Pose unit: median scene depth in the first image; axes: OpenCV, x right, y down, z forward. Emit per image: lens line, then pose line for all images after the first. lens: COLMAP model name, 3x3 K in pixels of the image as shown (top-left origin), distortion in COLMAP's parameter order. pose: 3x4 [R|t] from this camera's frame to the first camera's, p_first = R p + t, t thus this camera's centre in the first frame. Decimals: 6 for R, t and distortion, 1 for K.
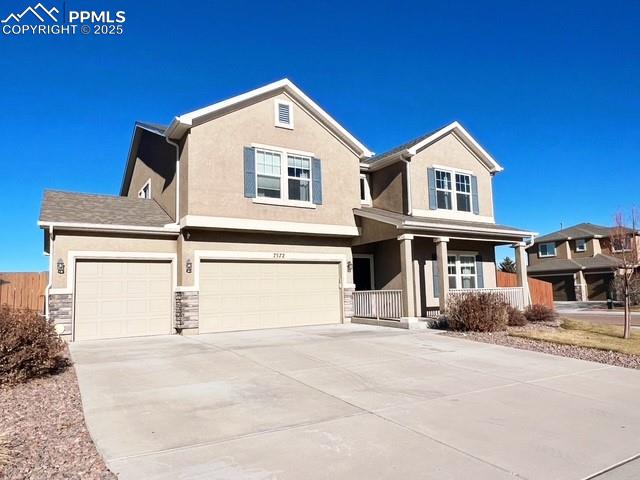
lens RADIAL K [[397.6, 0, 320.0], [0, 397.6, 240.0], [0, 0, 1]] dist [-0.000965, 0.000191]
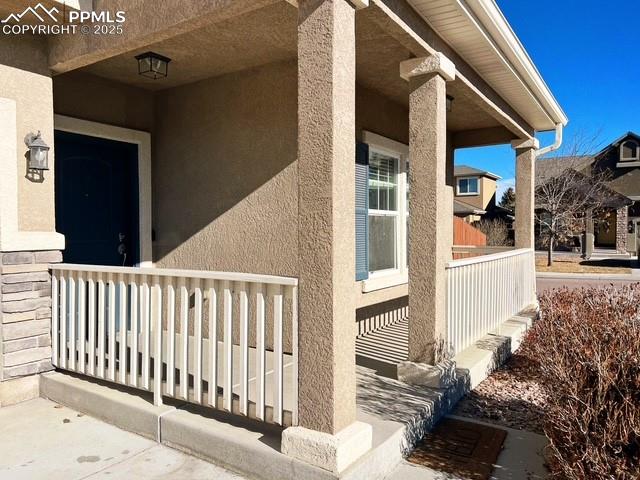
lens RADIAL K [[459.1, 0, 320.0], [0, 459.1, 240.0], [0, 0, 1]] dist [0.001277, 0.000587]
pose [[0.897156, 0.007565, 0.441648, 0.104835], [-0.055762, 0.993794, 0.096252, 0.079638], [-0.438179, -0.110980, 0.892010, 0.686381]]
